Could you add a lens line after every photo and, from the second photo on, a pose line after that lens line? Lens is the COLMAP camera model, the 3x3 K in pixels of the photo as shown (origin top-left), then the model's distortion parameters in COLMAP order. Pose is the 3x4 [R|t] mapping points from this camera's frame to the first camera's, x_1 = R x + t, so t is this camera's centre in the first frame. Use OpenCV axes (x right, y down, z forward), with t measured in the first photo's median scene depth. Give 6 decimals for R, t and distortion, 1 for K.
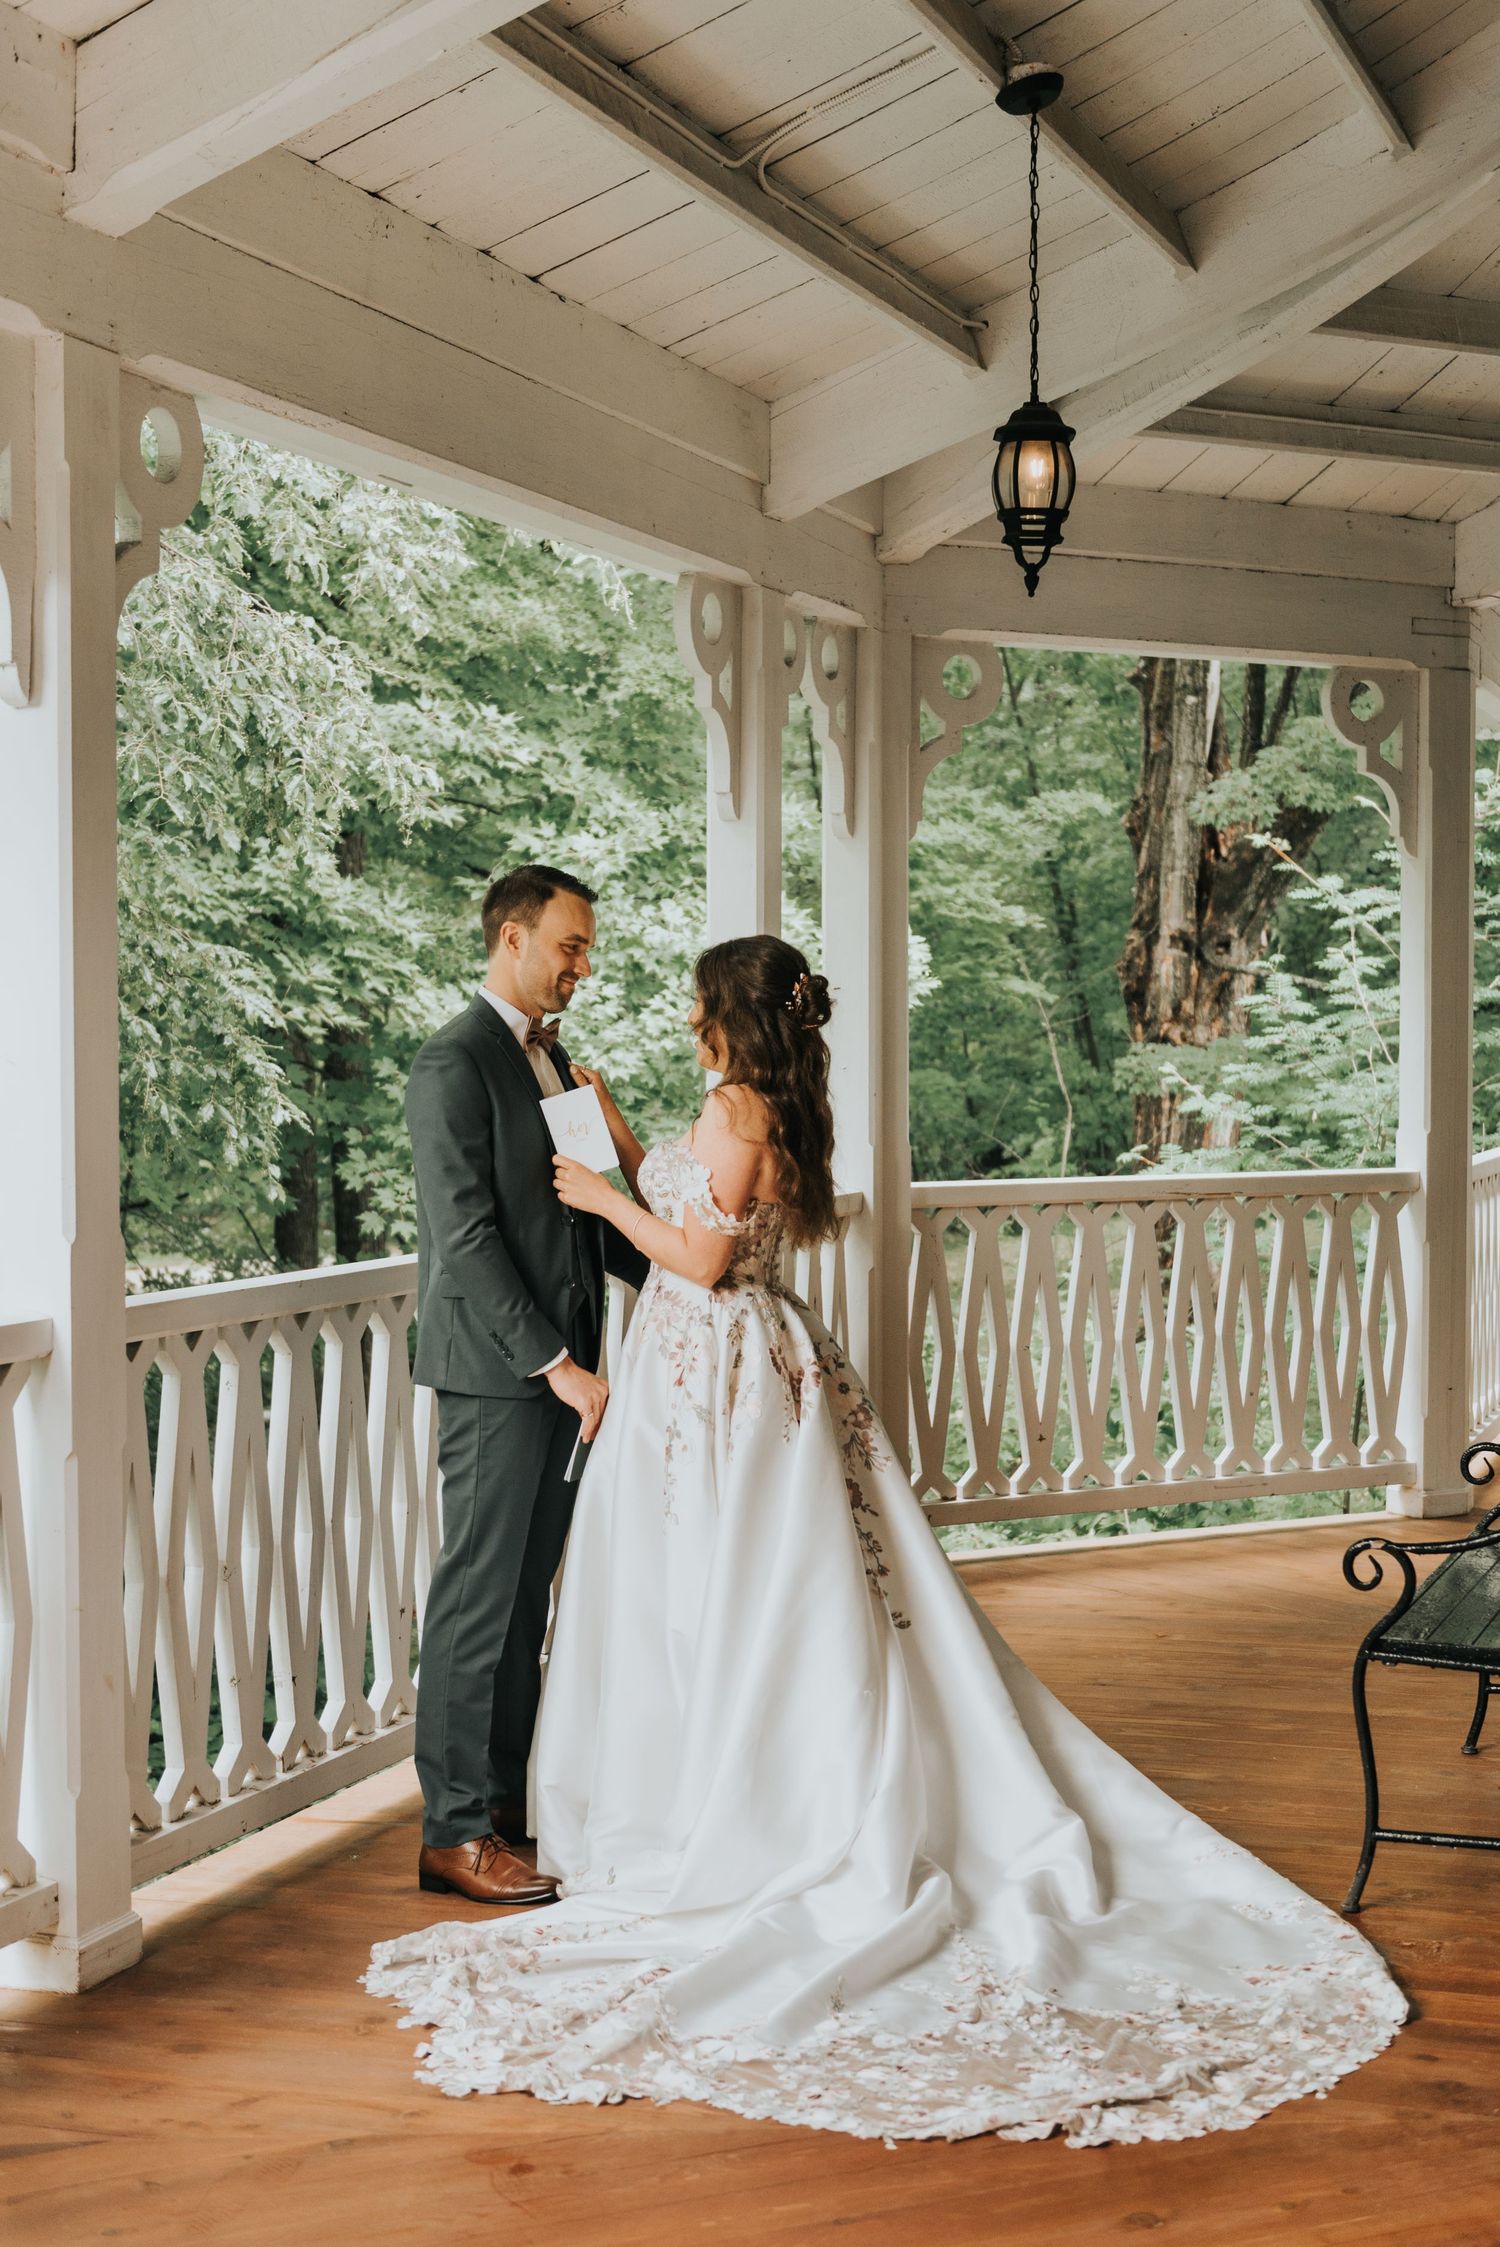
lens RADIAL K [[2525.5, 0, 750.0], [0, 2525.5, 1123.5], [0, 0, 1]] dist [0.003785, -0.020781]
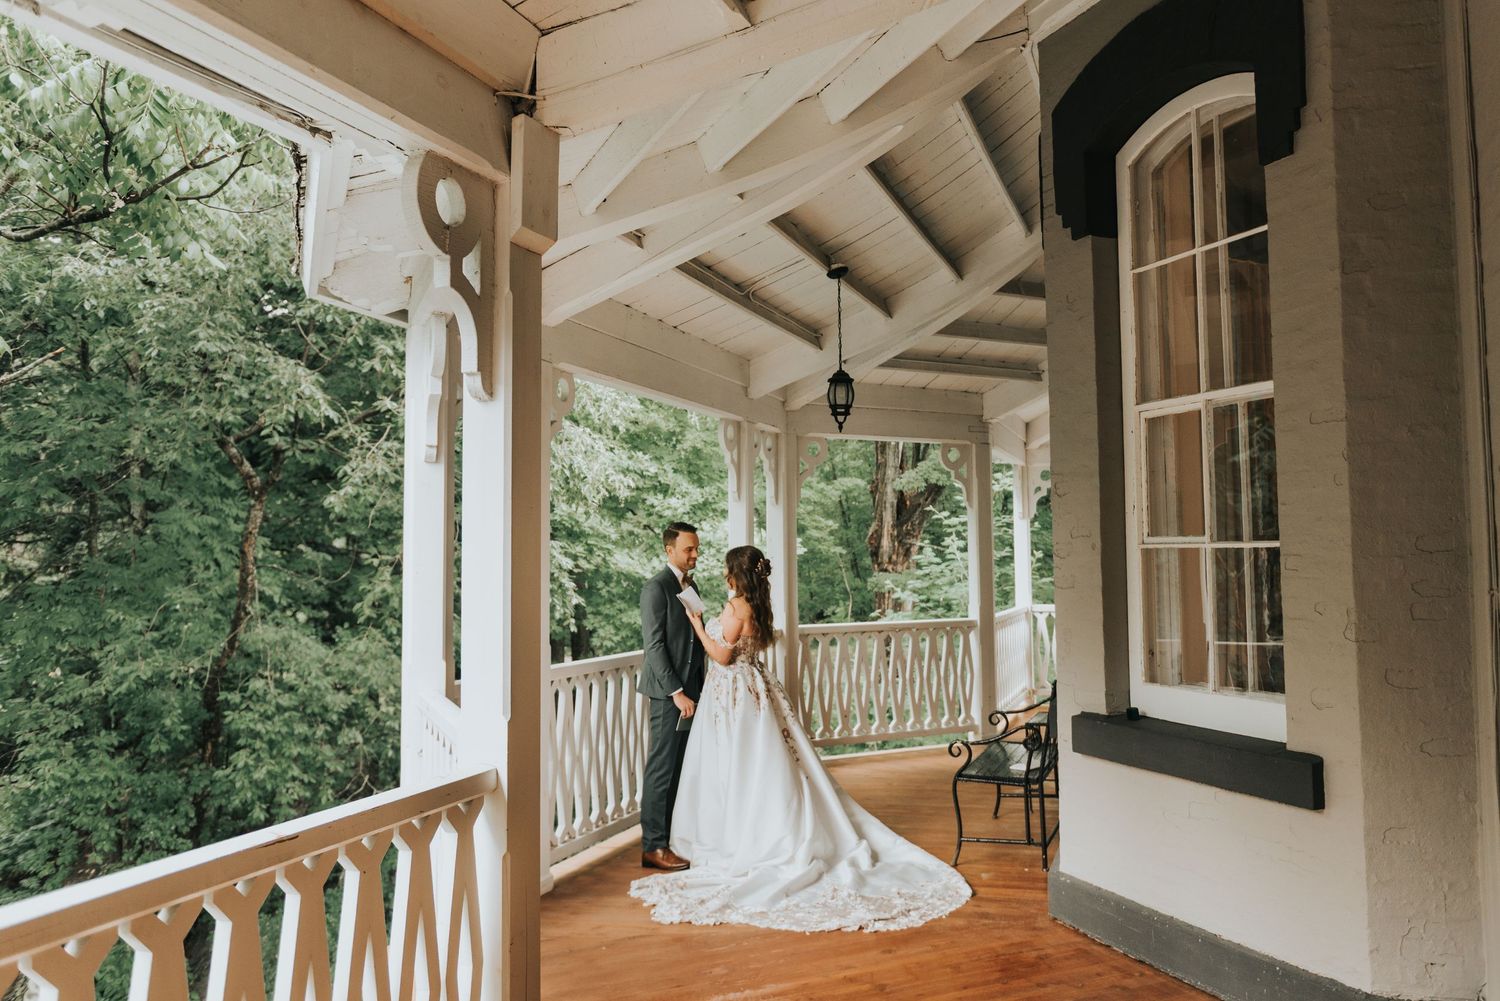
lens RADIAL K [[1027.1, 0, 750.0], [0, 1027.1, 500.5], [0, 0, 1]] dist [-0.002880, -0.000363]
pose [[0.999471, -0.005057, 0.032139, -0.027916], [0.008173, 0.995192, -0.097604, -0.003947], [-0.031491, 0.097815, 0.994706, -0.164814]]
